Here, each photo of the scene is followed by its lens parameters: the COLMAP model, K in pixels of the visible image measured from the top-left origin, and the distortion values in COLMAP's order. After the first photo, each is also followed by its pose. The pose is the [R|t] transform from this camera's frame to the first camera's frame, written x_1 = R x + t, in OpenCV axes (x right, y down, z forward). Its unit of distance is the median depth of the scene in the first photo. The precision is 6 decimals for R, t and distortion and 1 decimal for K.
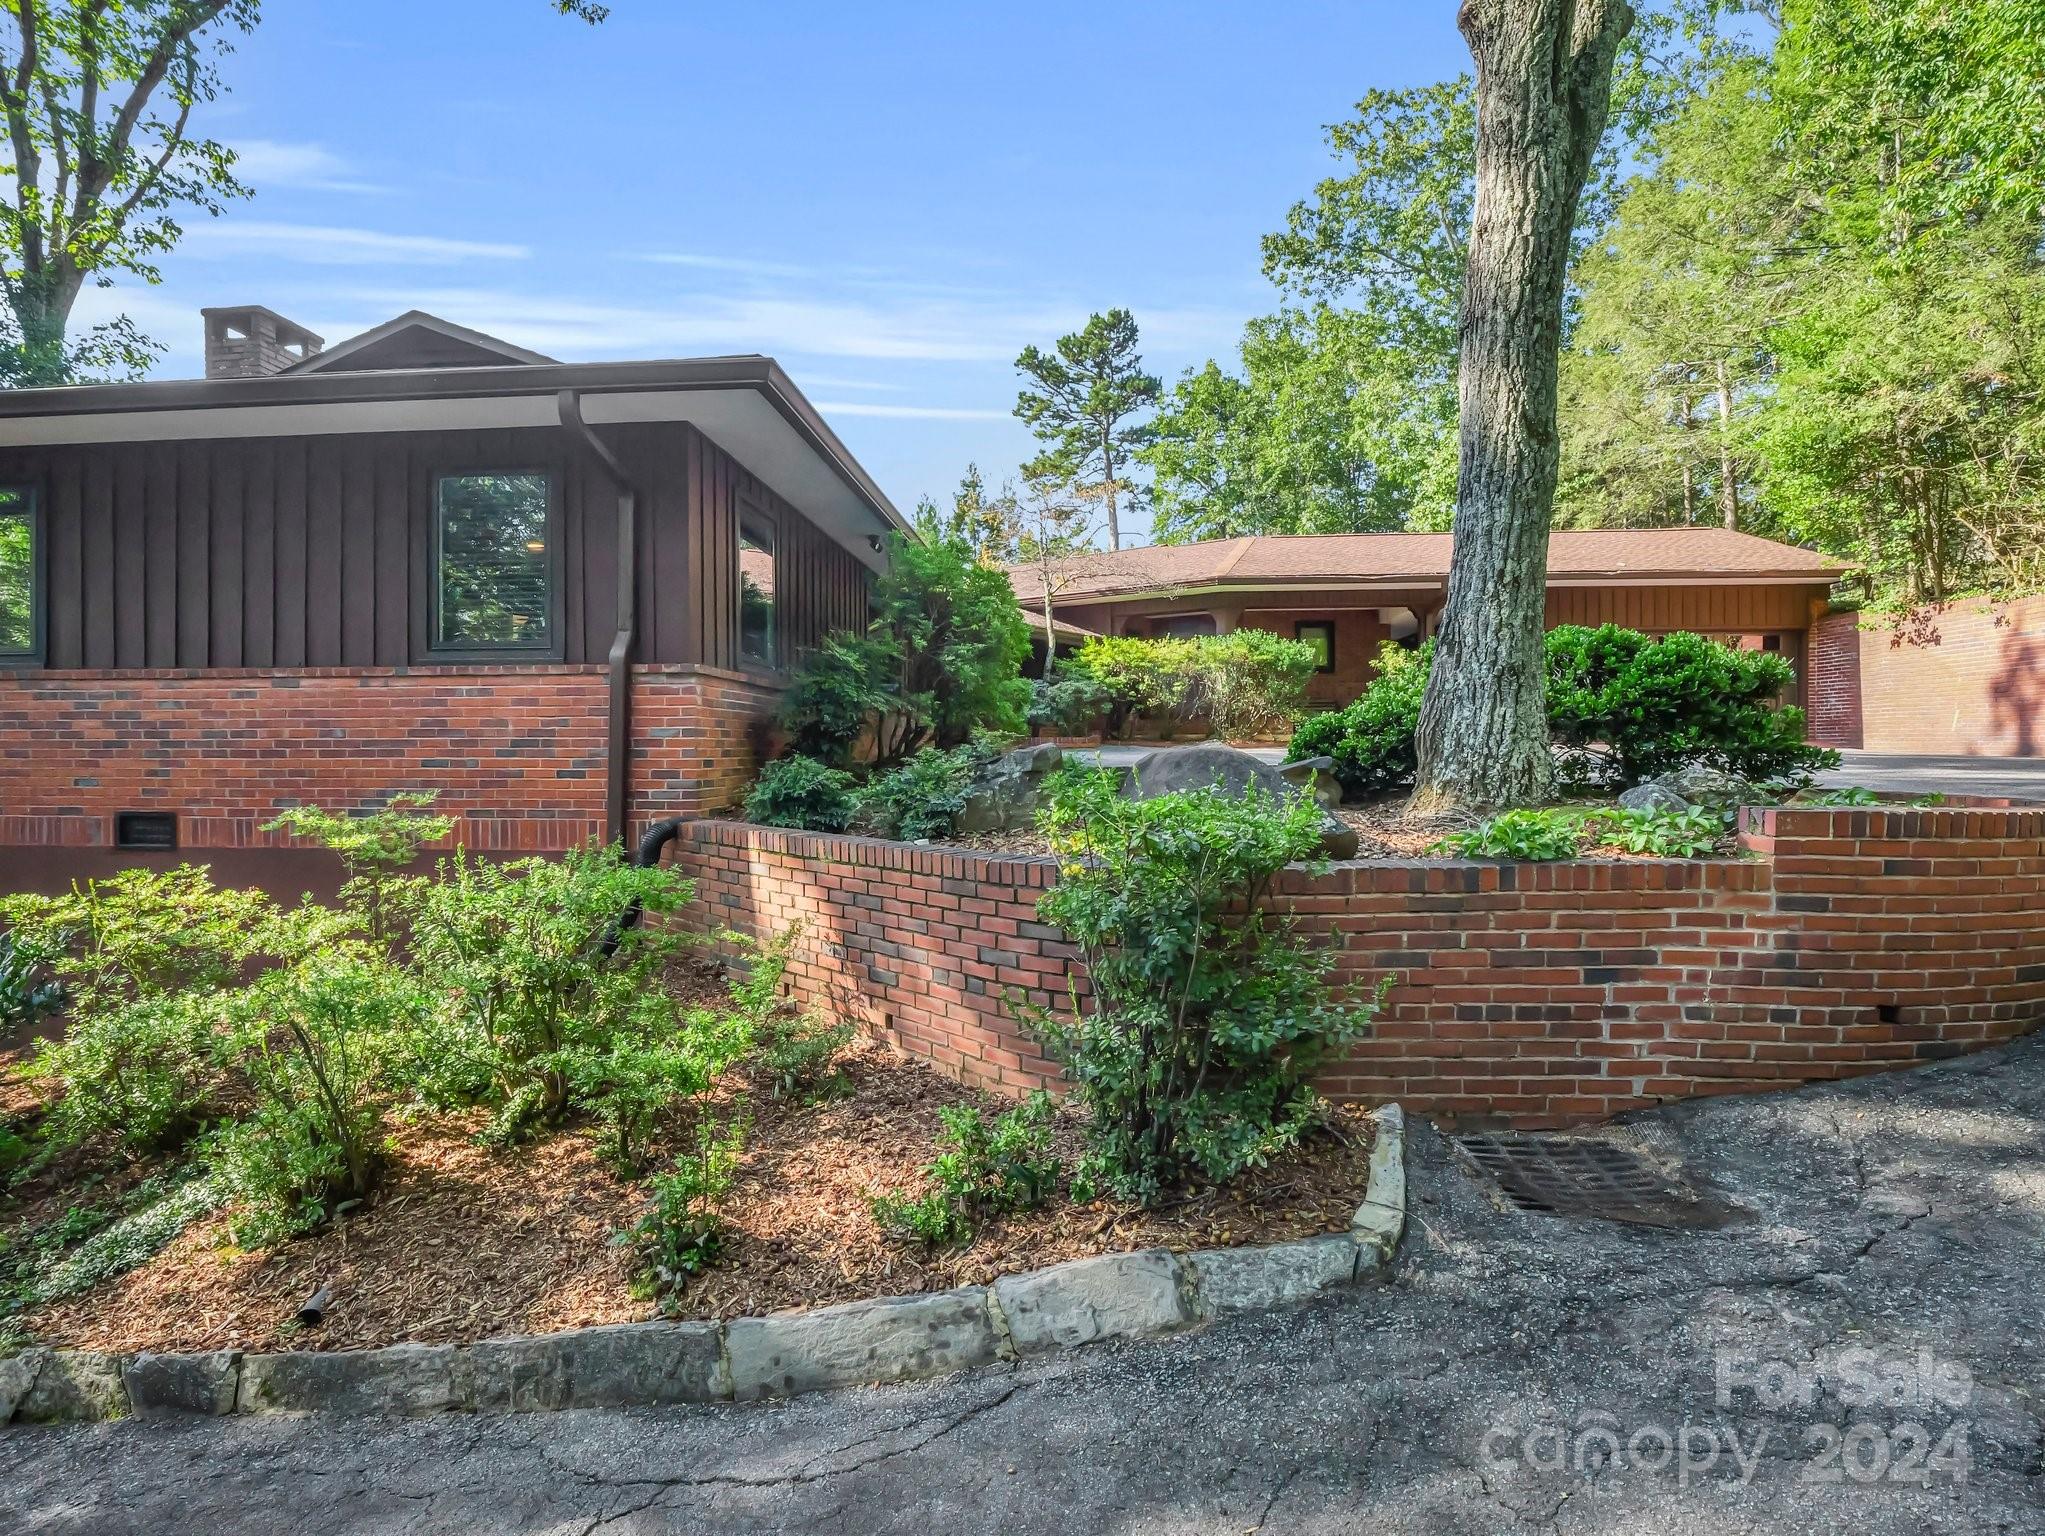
lens RADIAL K [[1016.3, 0, 1019.4], [0, 1016.3, 761.1], [0, 0, 1]] dist [-0.013779, -0.000378]
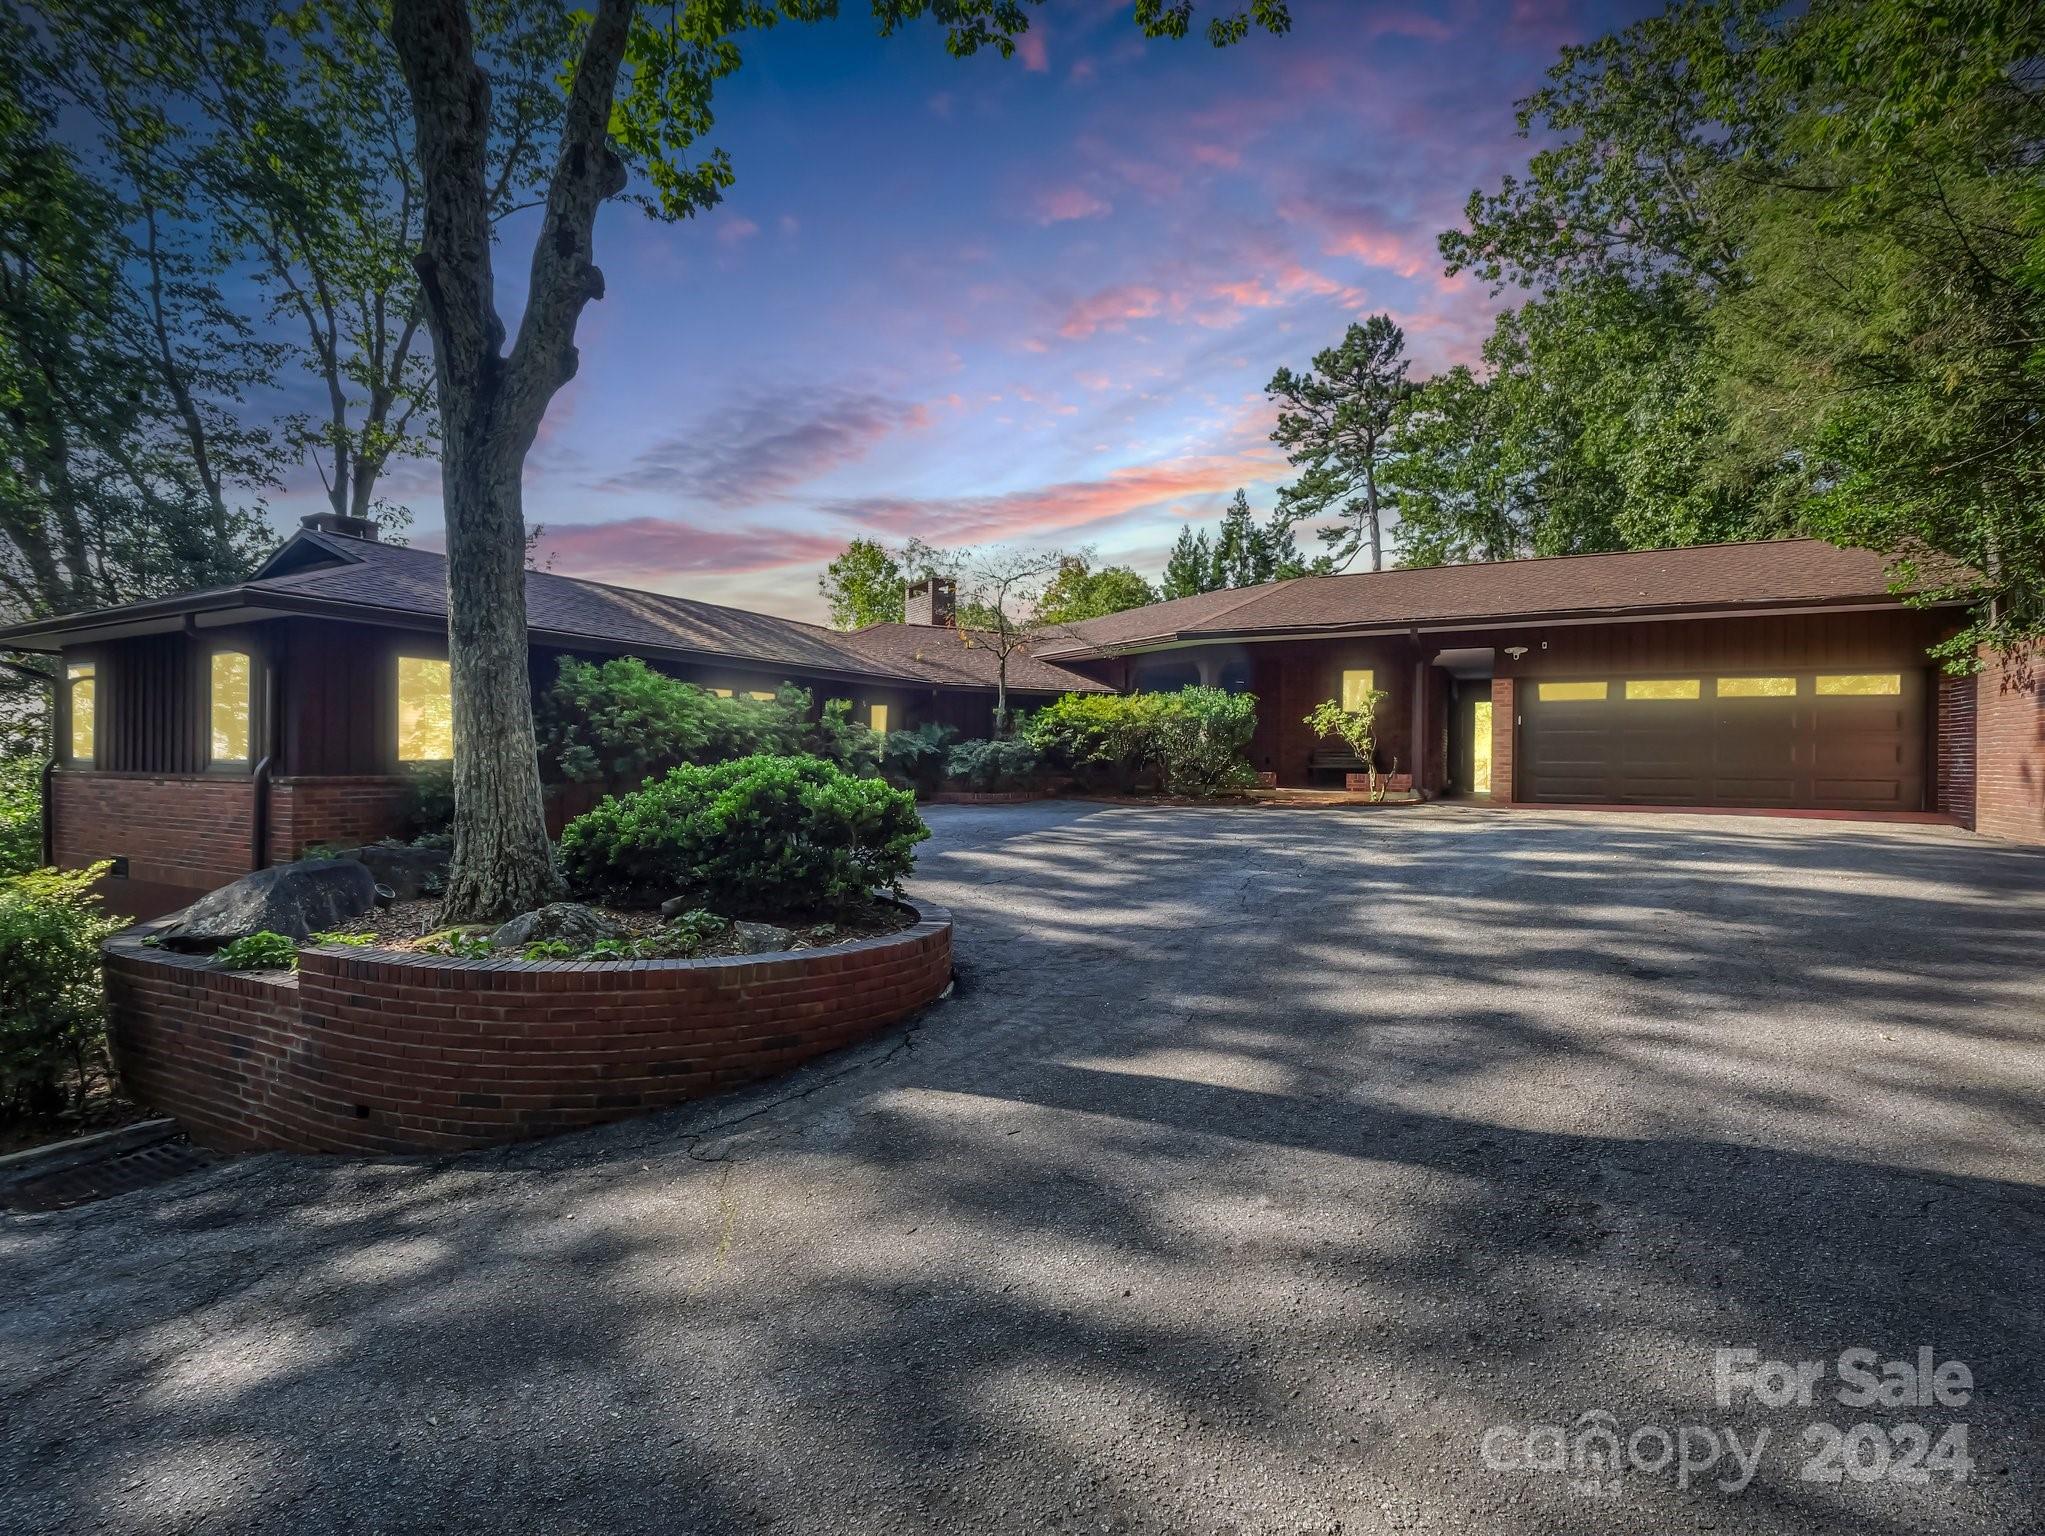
lens RADIAL K [[1007.2, 0, 1022.7], [0, 1007.2, 775.0], [0, 0, 1]] dist [-0.028056, -0.000103]
pose [[0.917170, 0.012255, -0.398308, 0.170238], [-0.011965, 0.999923, 0.003213, -0.015942], [0.398317, 0.001819, 0.917246, 0.012065]]
